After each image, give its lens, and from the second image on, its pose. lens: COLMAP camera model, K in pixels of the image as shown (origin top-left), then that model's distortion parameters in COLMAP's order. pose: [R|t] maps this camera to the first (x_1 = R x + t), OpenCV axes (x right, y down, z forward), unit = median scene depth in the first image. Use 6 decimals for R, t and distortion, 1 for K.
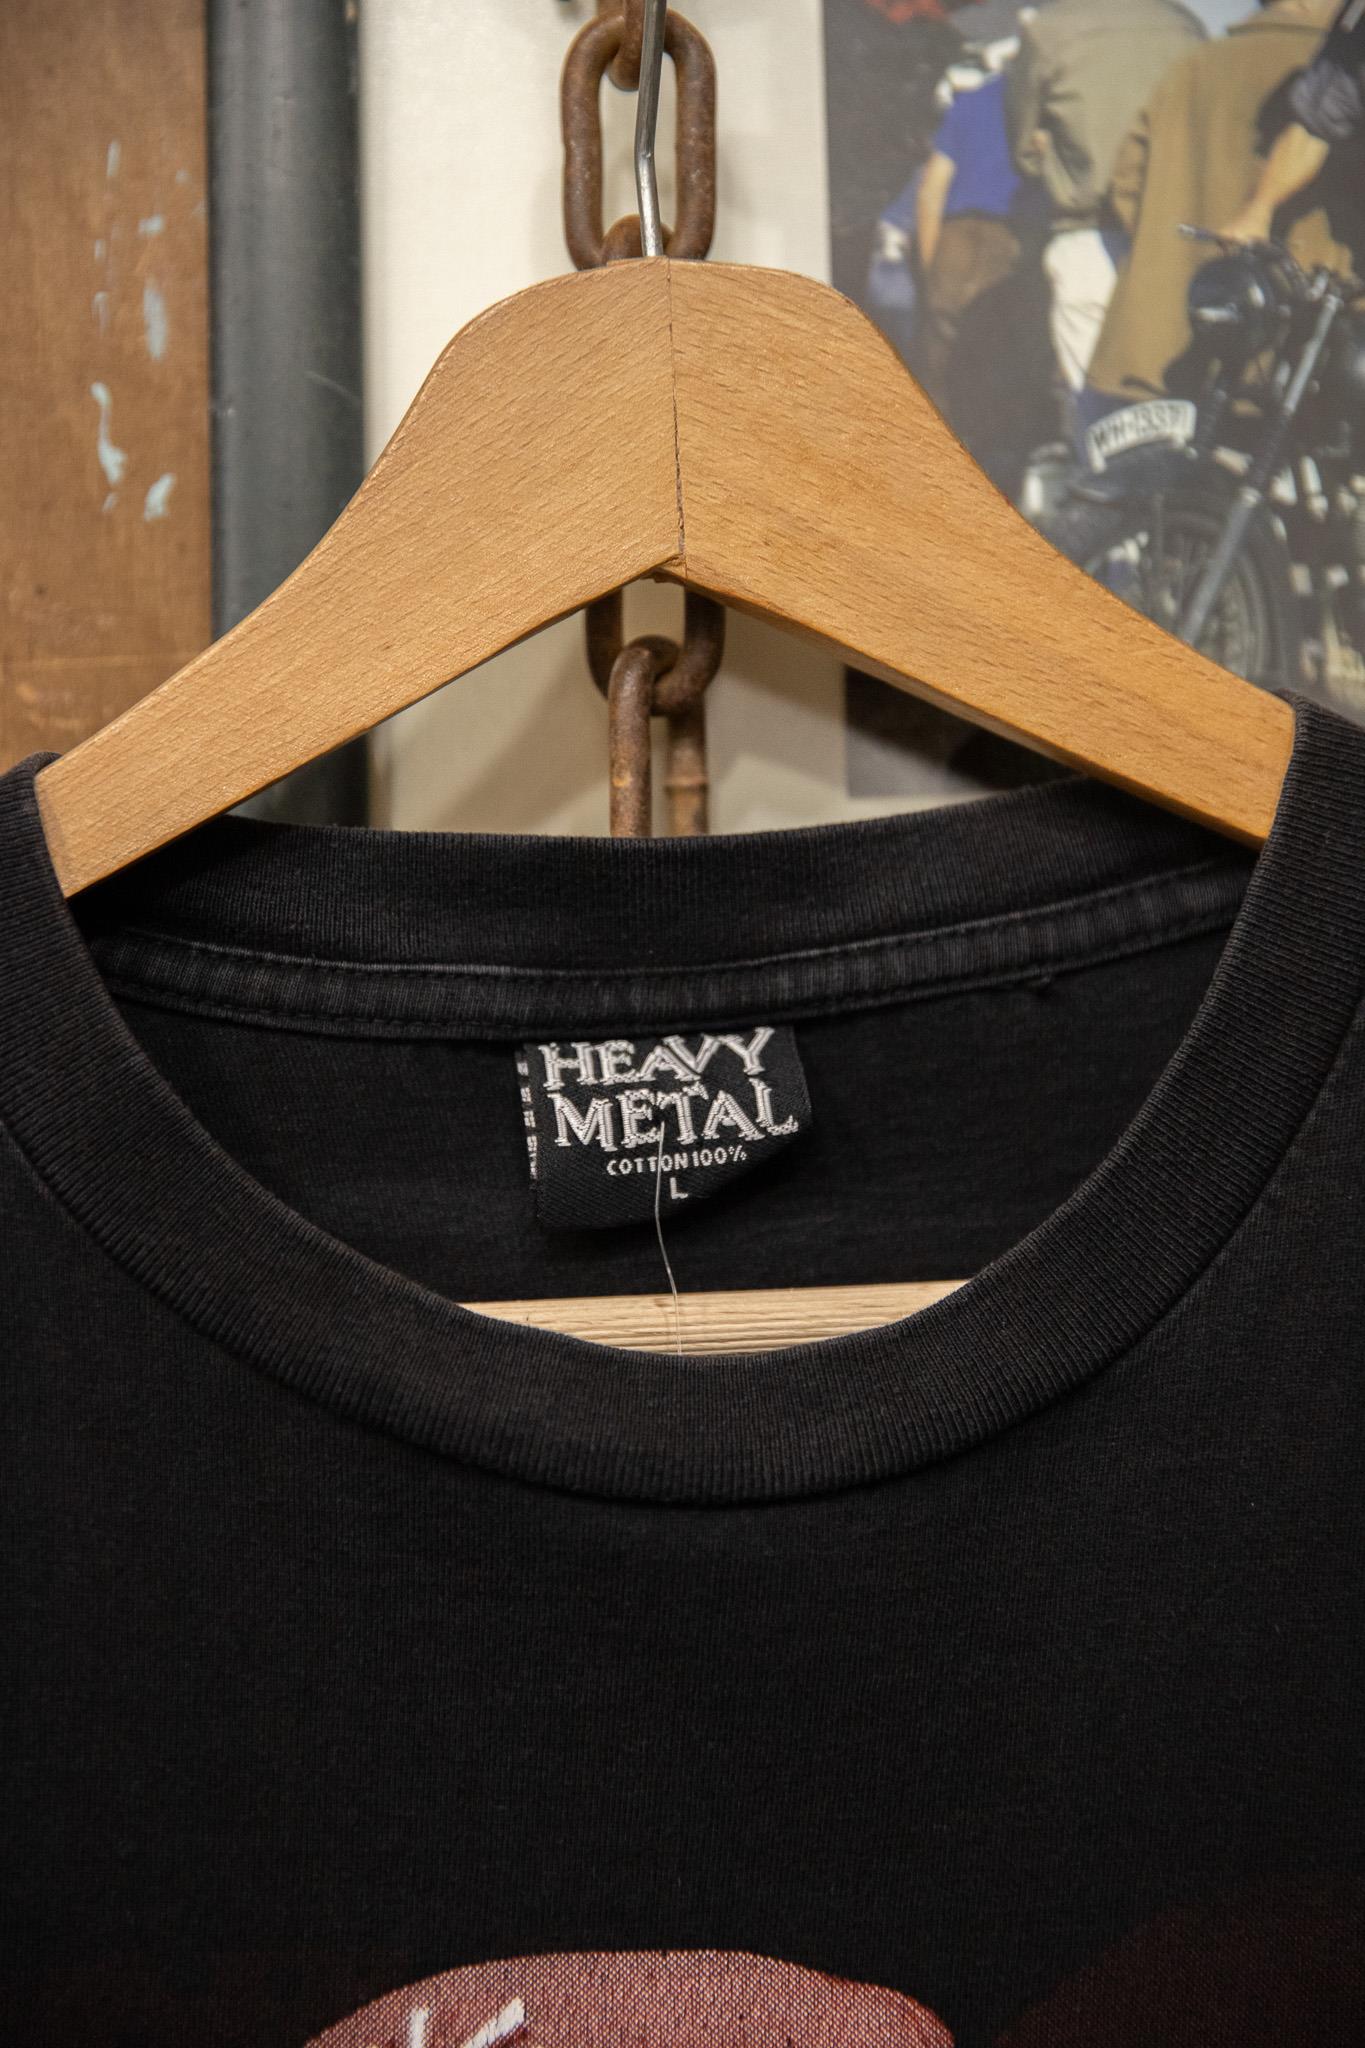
lens RADIAL K [[4110.6, 0, 686.0], [0, 4110.6, 1024.0], [0, 0, 1]] dist [0.116950, 0.000000]
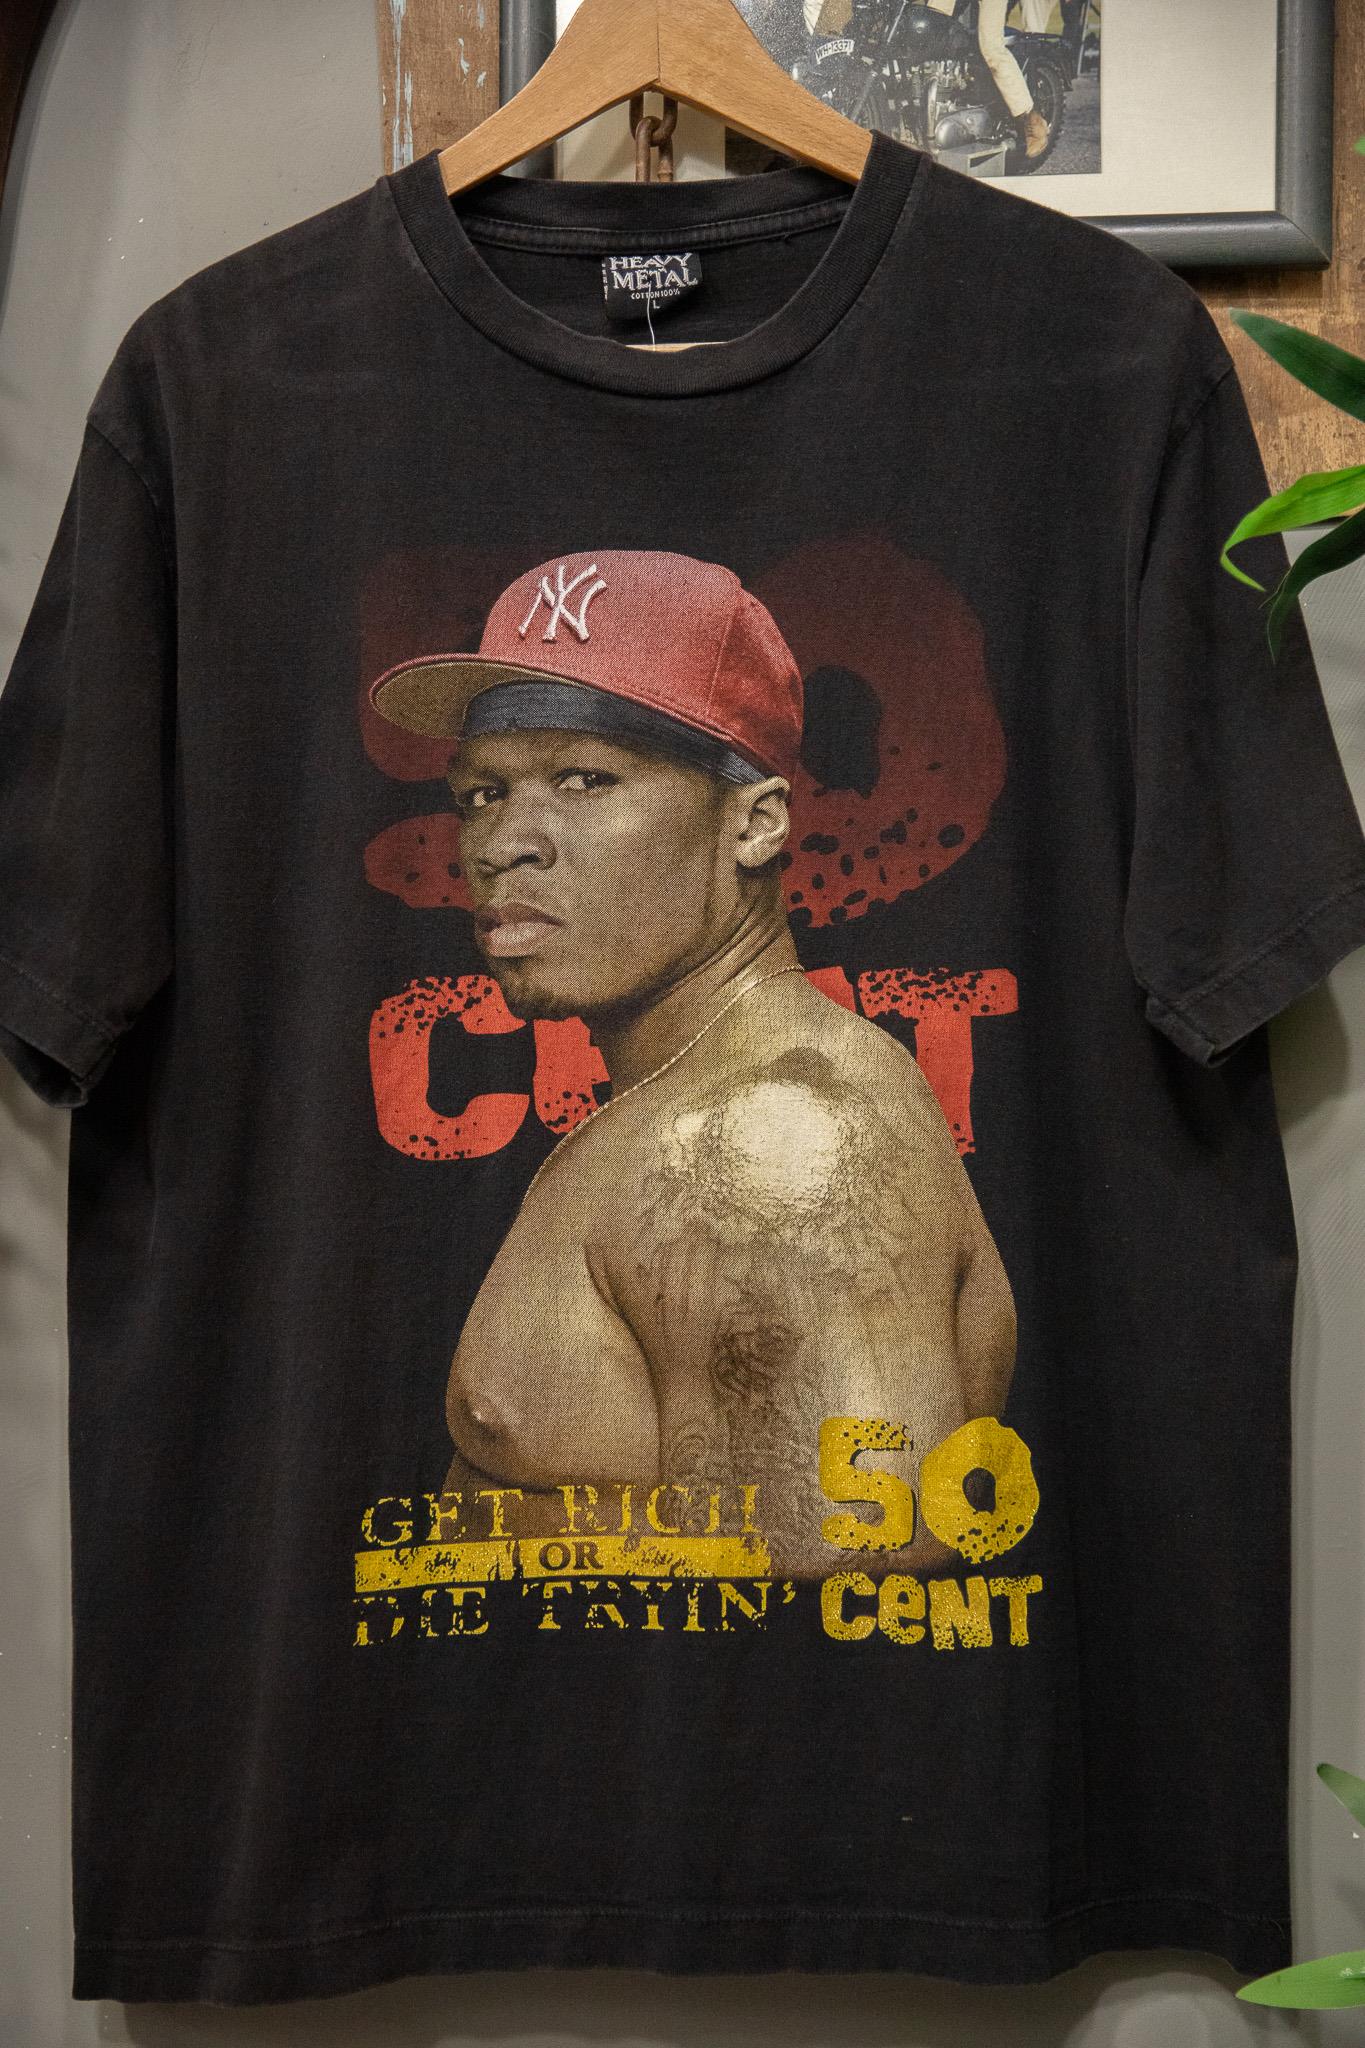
lens RADIAL K [[2877.2, 0, 624.6], [0, 2877.2, 1070.3], [0, 0, 1]] dist [-0.003810, 0.000000]
pose [[0.996592, 0.019337, -0.080194, 0.147729], [-0.013176, 0.996971, 0.076651, 0.419555], [0.081433, -0.075333, 0.993828, -1.045692]]
